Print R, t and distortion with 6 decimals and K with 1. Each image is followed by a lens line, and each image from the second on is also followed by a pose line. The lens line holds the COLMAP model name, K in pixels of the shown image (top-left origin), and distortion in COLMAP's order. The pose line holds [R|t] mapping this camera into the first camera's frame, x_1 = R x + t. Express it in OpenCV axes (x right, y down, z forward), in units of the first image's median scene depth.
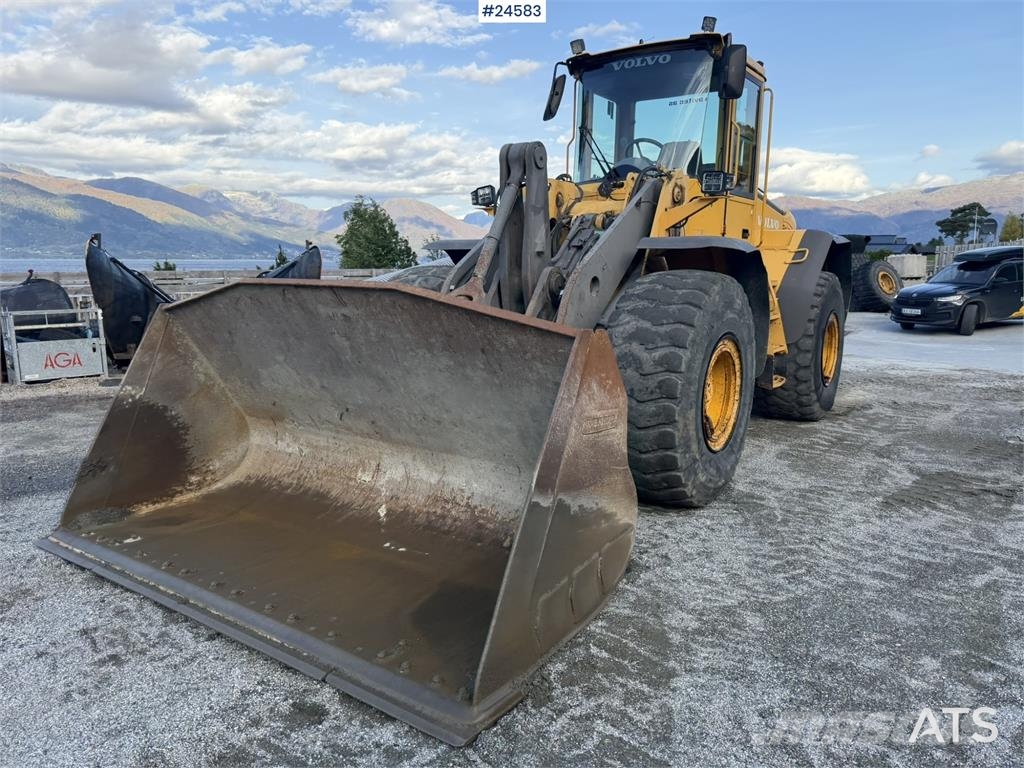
lens RADIAL K [[722.3, 0, 519.0], [0, 722.3, 384.5], [0, 0, 1]] dist [0.029730, -0.040554]
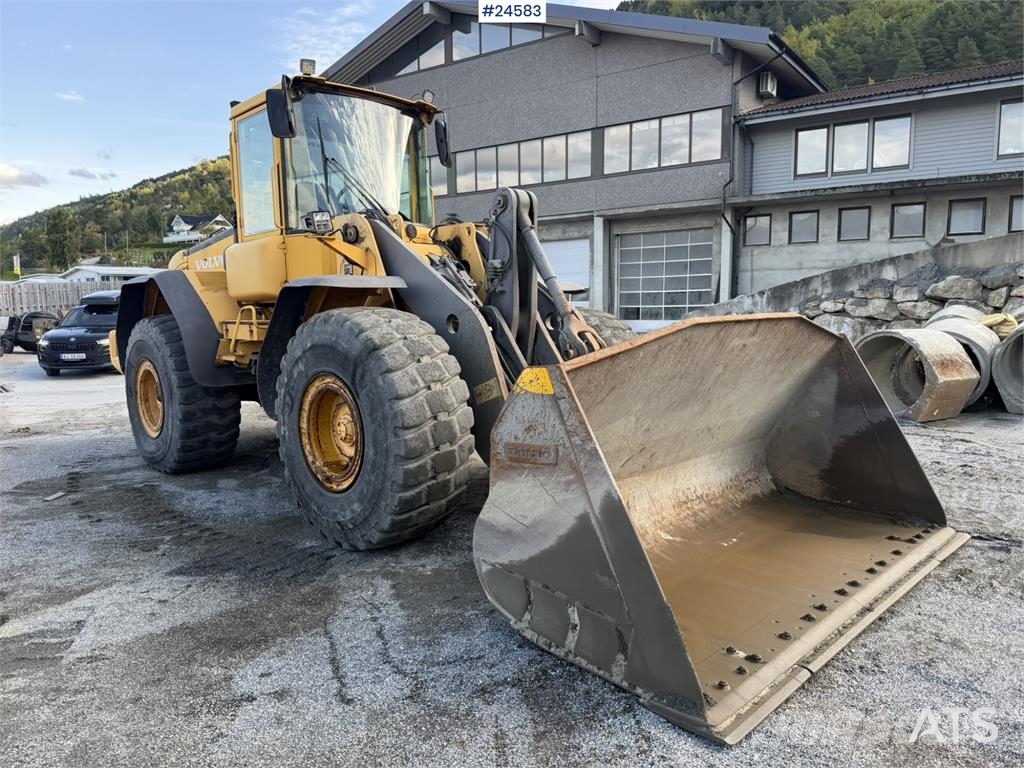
lens RADIAL K [[724.4, 0, 518.8], [0, 724.4, 387.8], [0, 0, 1]] dist [0.016271, -0.022996]
pose [[0.184763, -0.123547, 0.974987, -1.156745], [0.178006, 0.979865, 0.090432, -0.158392], [-0.966528, 0.156845, 0.203035, 0.906019]]
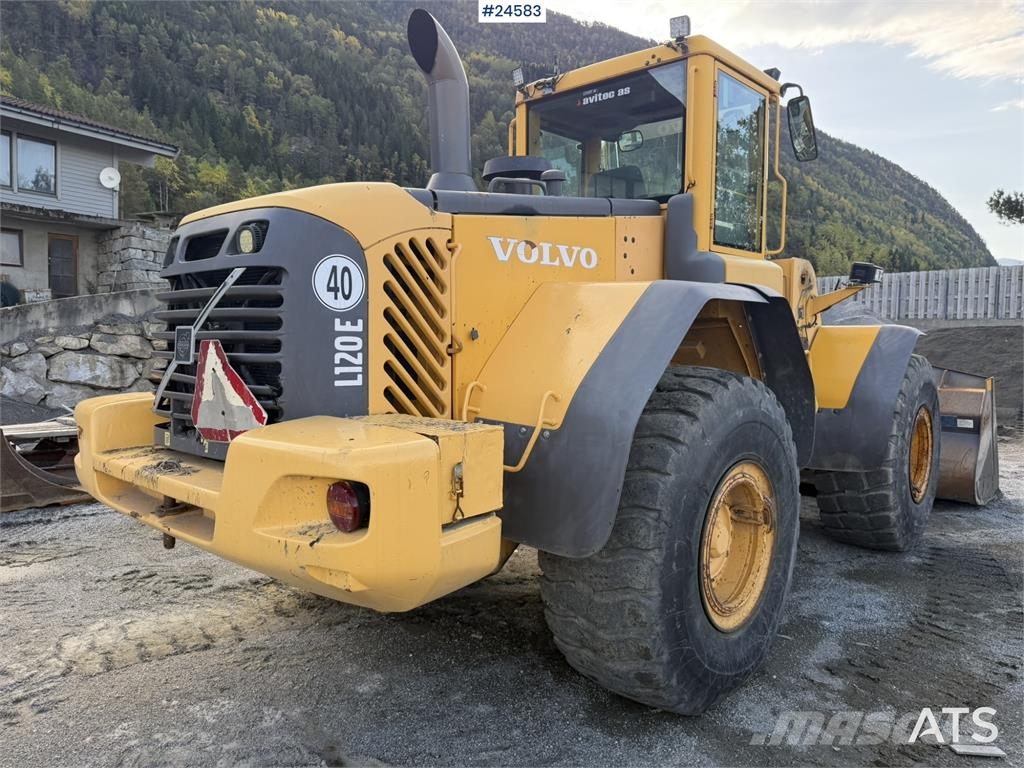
lens RADIAL K [[722.3, 0, 519.9], [0, 722.3, 374.2], [0, 0, 1]] dist [0.029730, -0.040554]
pose [[-0.991938, -0.030017, 0.123121, 0.353235], [-0.002844, 0.976571, 0.215175, -0.464037], [-0.126695, 0.213090, -0.968783, 2.702122]]
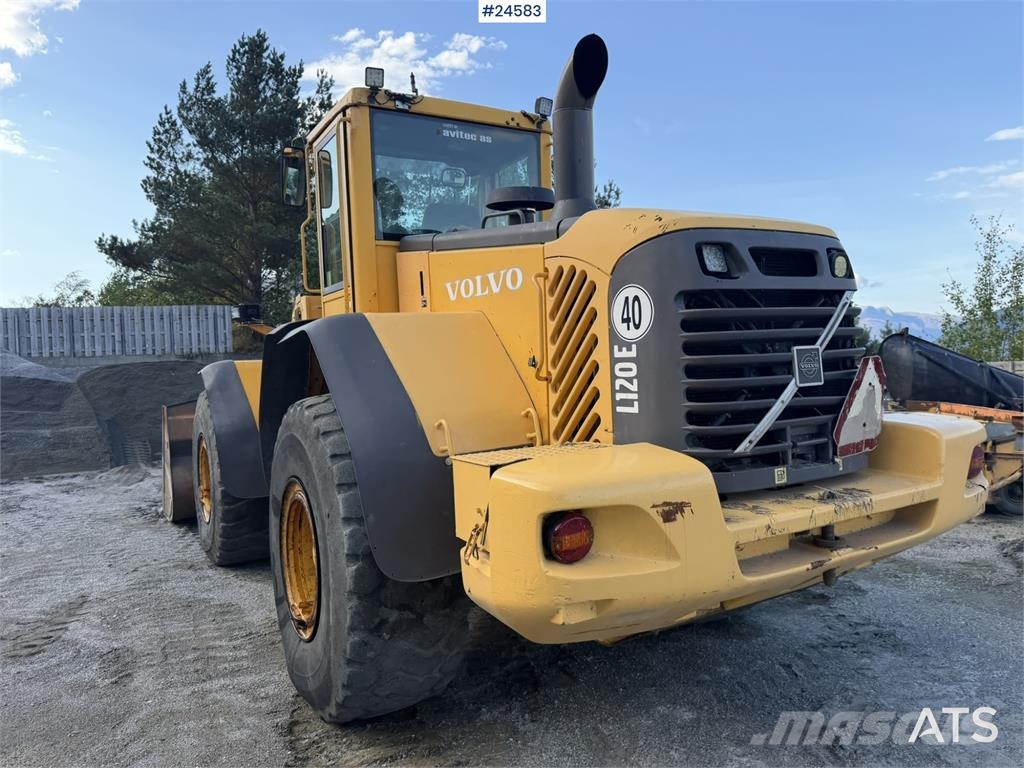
lens RADIAL K [[722.3, 0, 521.7], [0, 722.3, 373.2], [0, 0, 1]] dist [0.029730, -0.040554]
pose [[-0.419188, 0.018775, -0.907705, 1.323784], [-0.115332, 0.990585, 0.073751, -0.366433], [0.900544, 0.135603, -0.413076, 2.175199]]
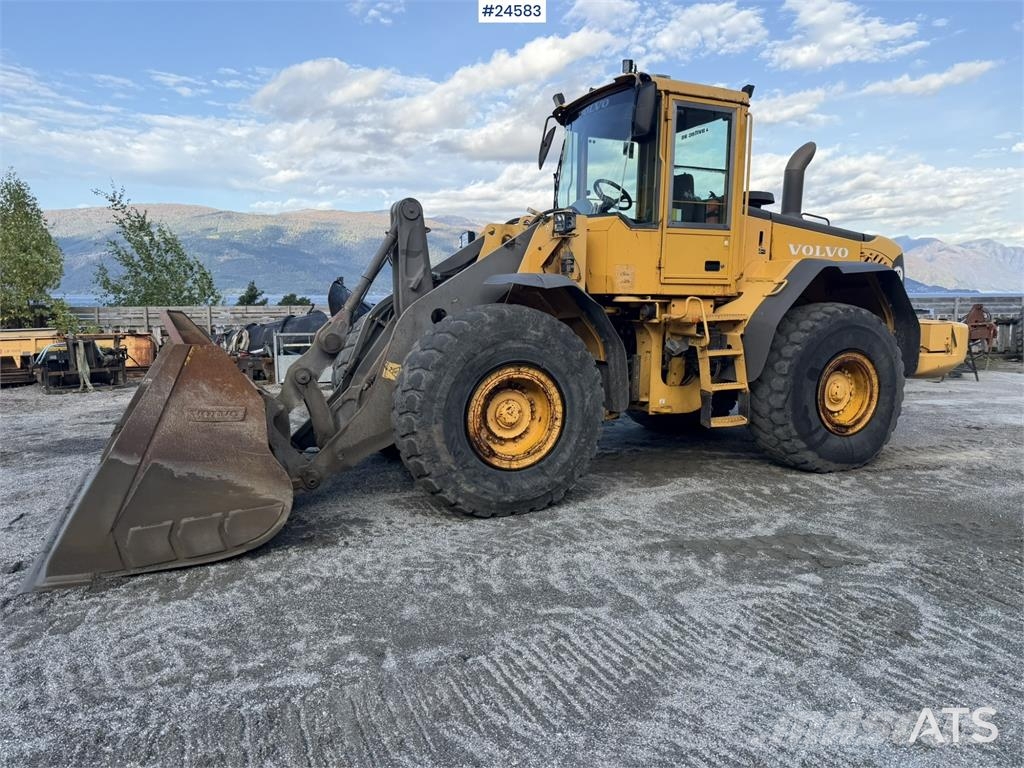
lens RADIAL K [[722.3, 0, 512.5], [0, 722.3, 386.1], [0, 0, 1]] dist [0.029730, -0.040554]
pose [[0.857404, 0.057828, -0.511385, 0.875053], [-0.079539, 0.996618, -0.020659, -0.011241], [0.508461, 0.058388, 0.859103, 0.074581]]
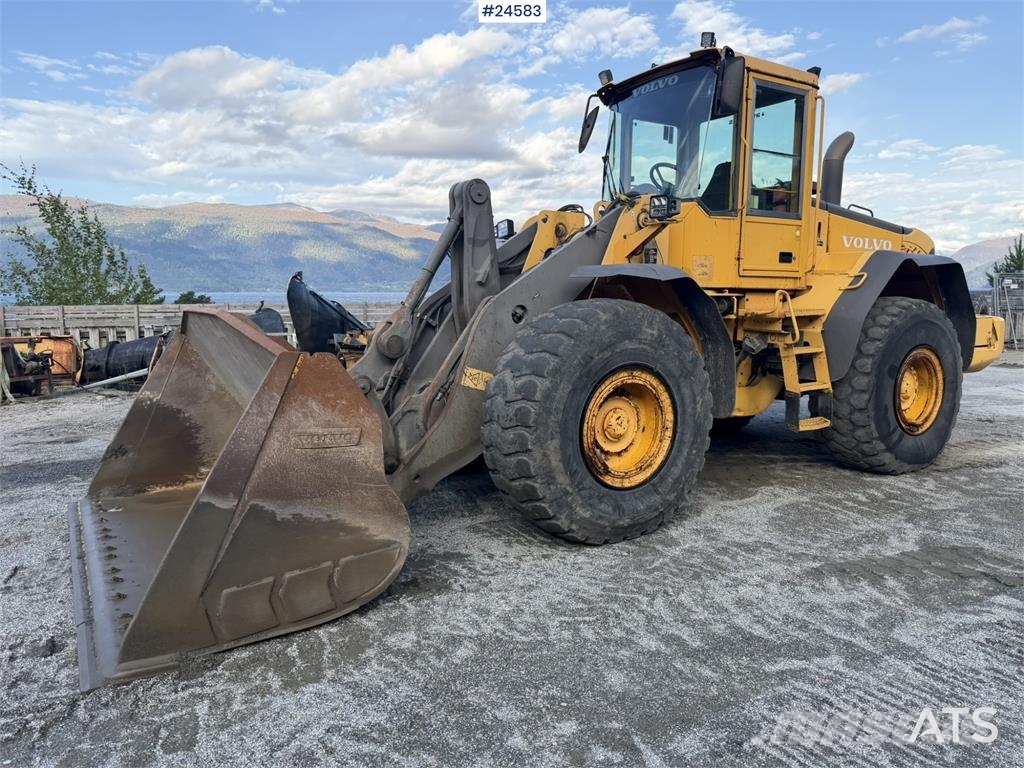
lens RADIAL K [[722.3, 0, 513.7], [0, 722.3, 379.1], [0, 0, 1]] dist [0.029730, -0.040554]
pose [[0.918766, 0.037750, -0.392993, 0.541069], [-0.055999, 0.997815, -0.035071, -0.010139], [0.390810, 0.054229, 0.918873, 0.074035]]
